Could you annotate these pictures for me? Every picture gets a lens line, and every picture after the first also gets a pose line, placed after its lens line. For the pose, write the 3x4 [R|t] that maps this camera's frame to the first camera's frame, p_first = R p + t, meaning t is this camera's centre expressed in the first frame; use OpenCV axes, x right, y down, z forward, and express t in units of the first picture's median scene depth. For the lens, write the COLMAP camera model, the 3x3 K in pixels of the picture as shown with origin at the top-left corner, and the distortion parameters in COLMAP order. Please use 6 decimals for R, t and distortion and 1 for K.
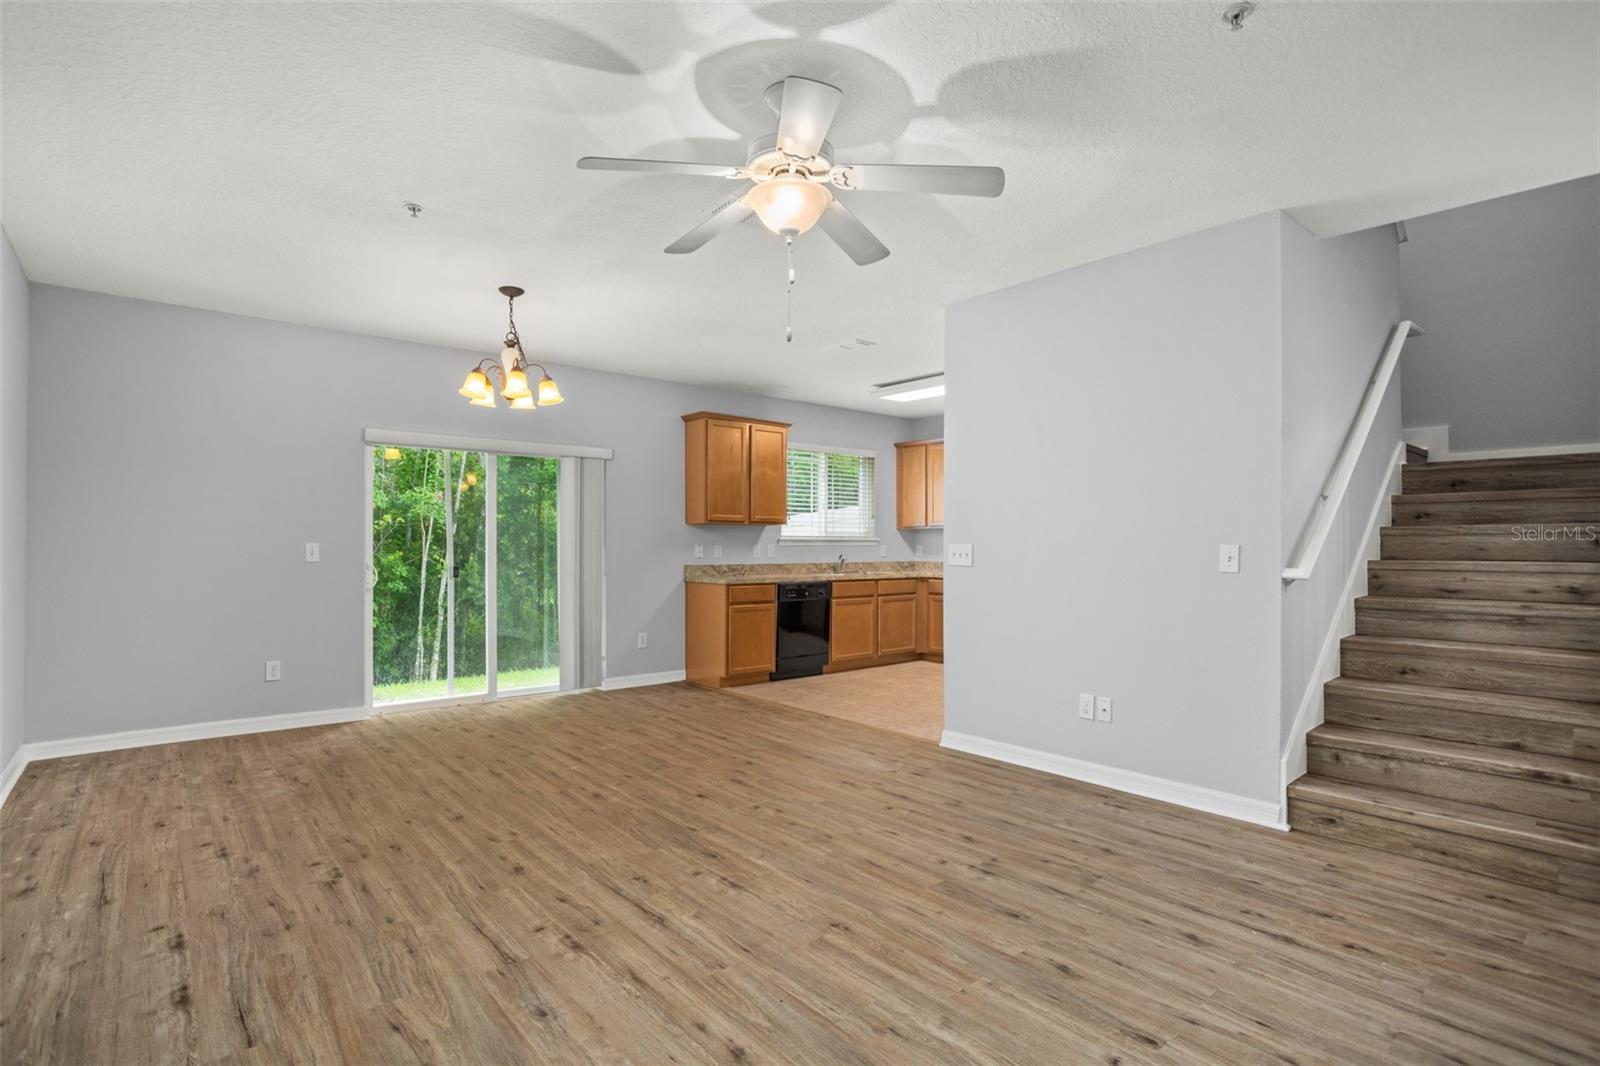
lens RADIAL K [[773.5, 0, 787.4], [0, 773.5, 535.4], [0, 0, 1]] dist [-0.053192, 0.022073]
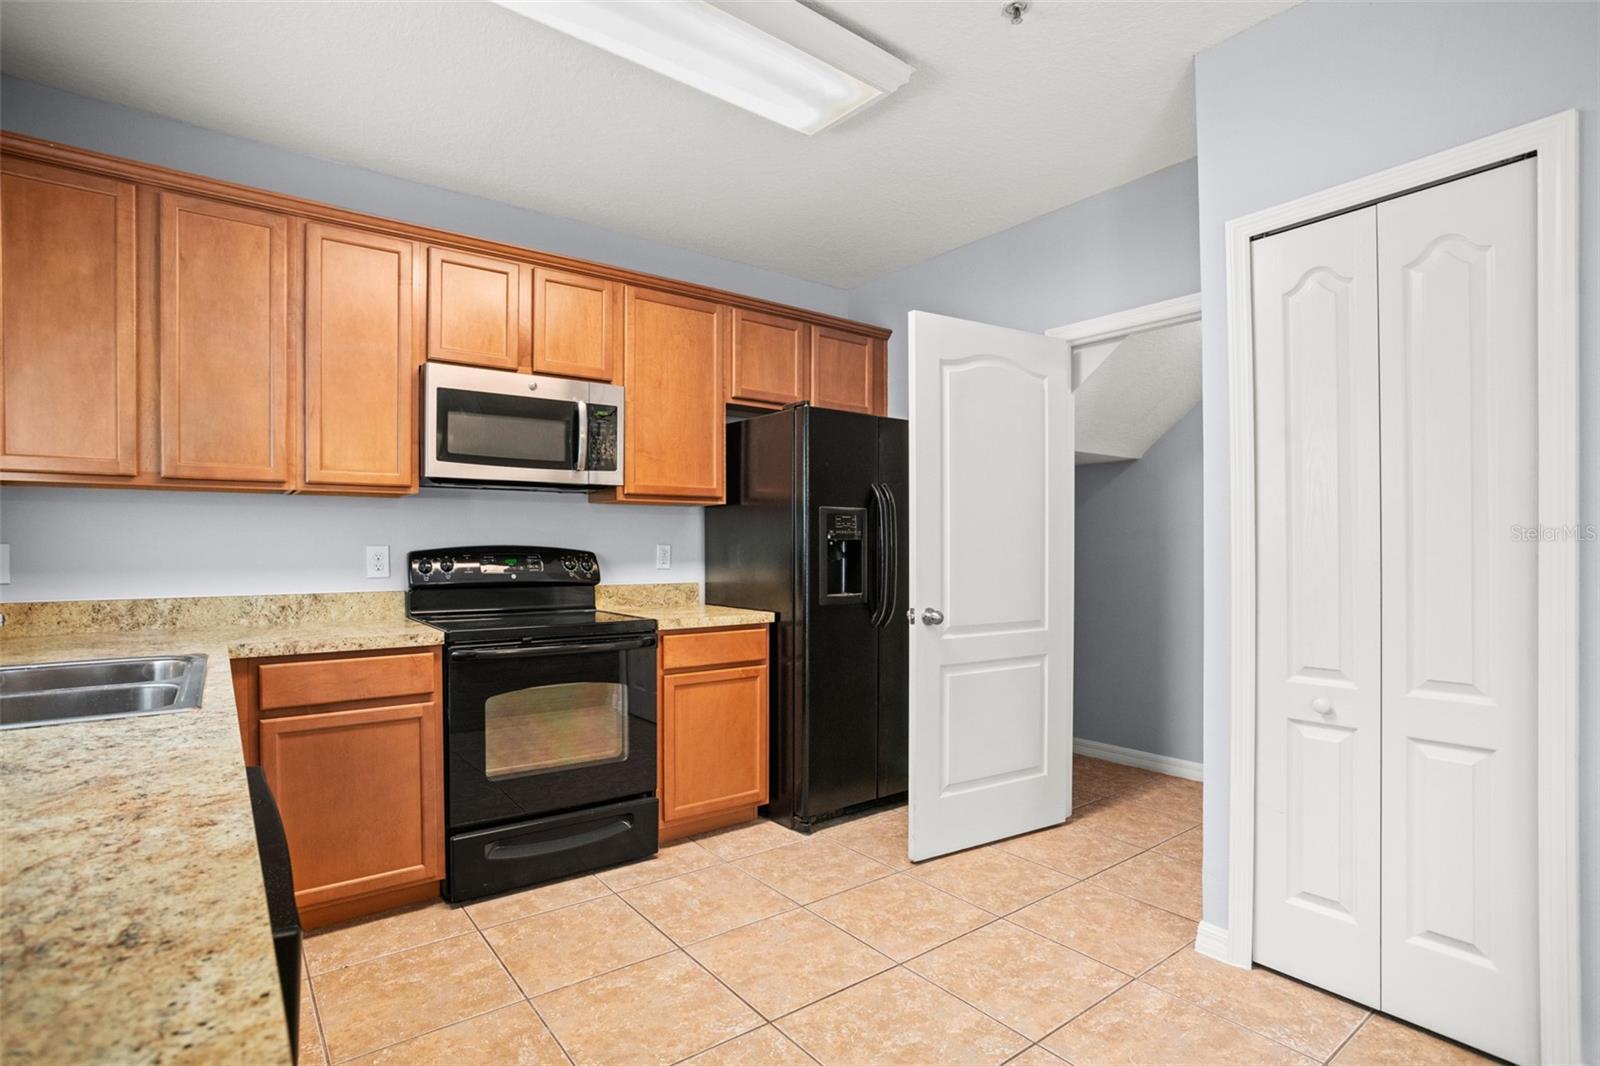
lens RADIAL K [[785.0, 0, 785.8], [0, 785.0, 547.7], [0, 0, 1]] dist [-0.060892, 0.027191]
pose [[0.055980, 0.001501, 0.998431, -0.189629], [-0.013313, 0.999911, -0.000756, 0.025695], [-0.998343, -0.013249, 0.055995, 1.711828]]
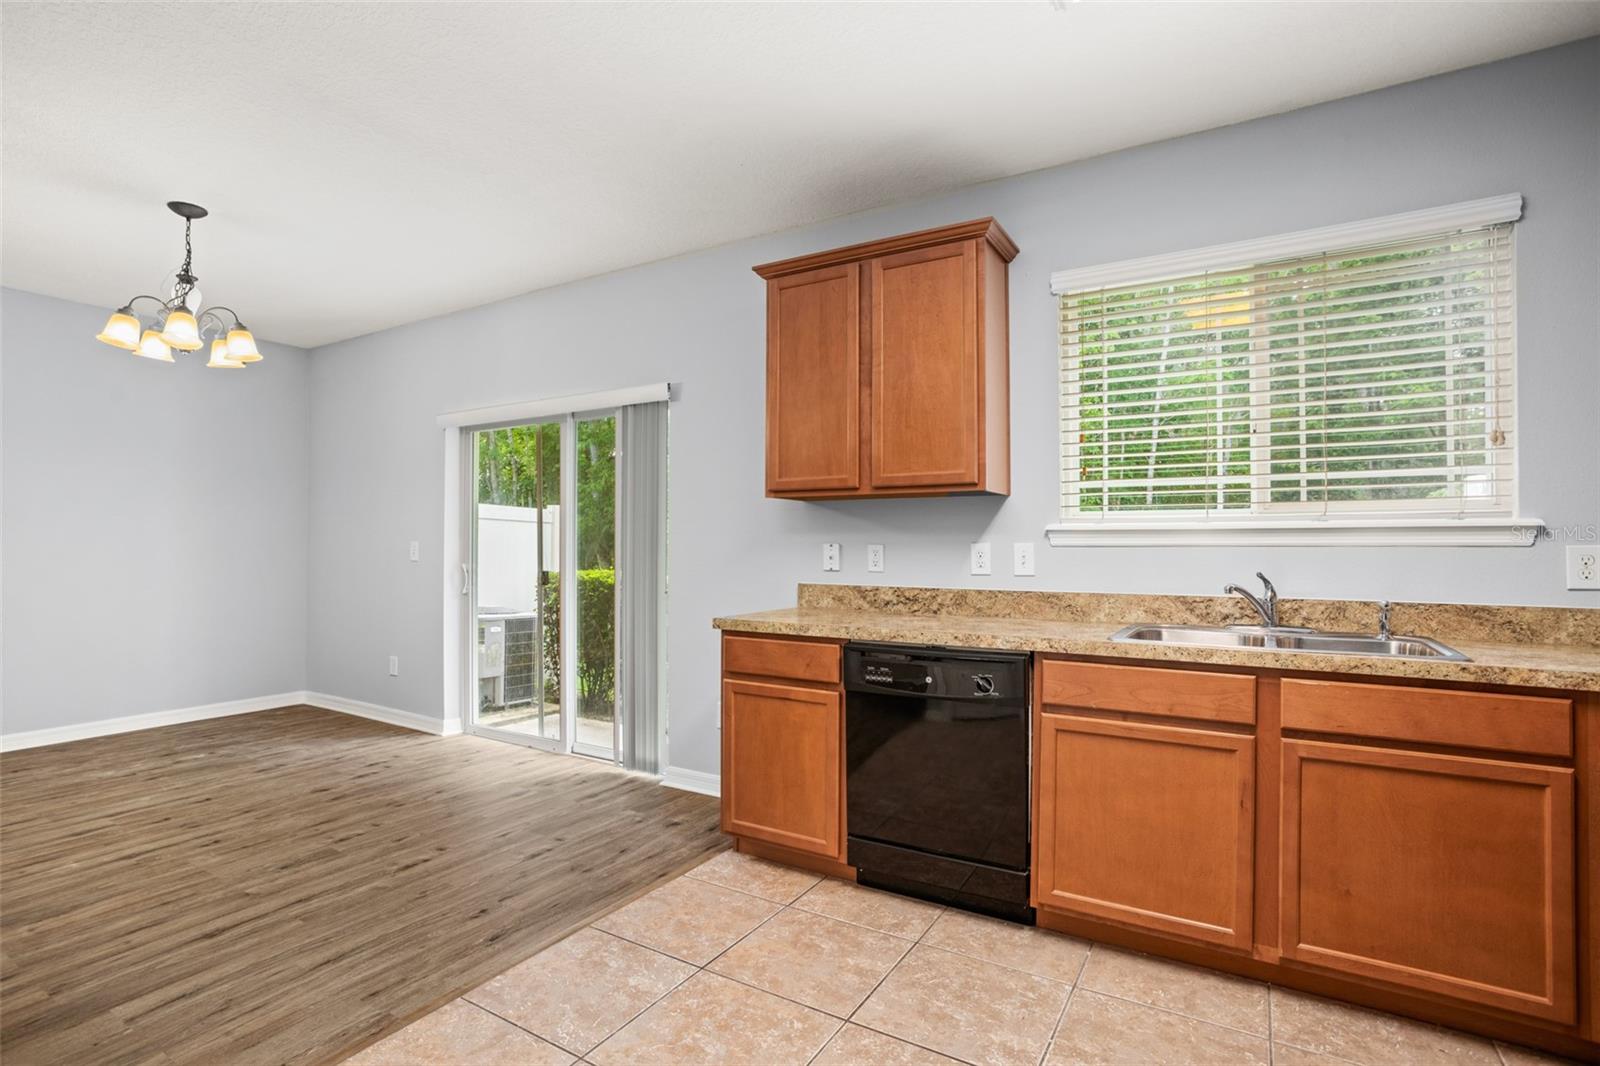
lens RADIAL K [[769.9, 0, 791.5], [0, 769.9, 543.1], [0, 0, 1]] dist [-0.059149, 0.028527]
pose [[0.325074, -0.004459, -0.945678, 0.635428], [0.010666, 0.999943, -0.001048, 0.023303], [0.945629, -0.009746, 0.325103, 1.561250]]
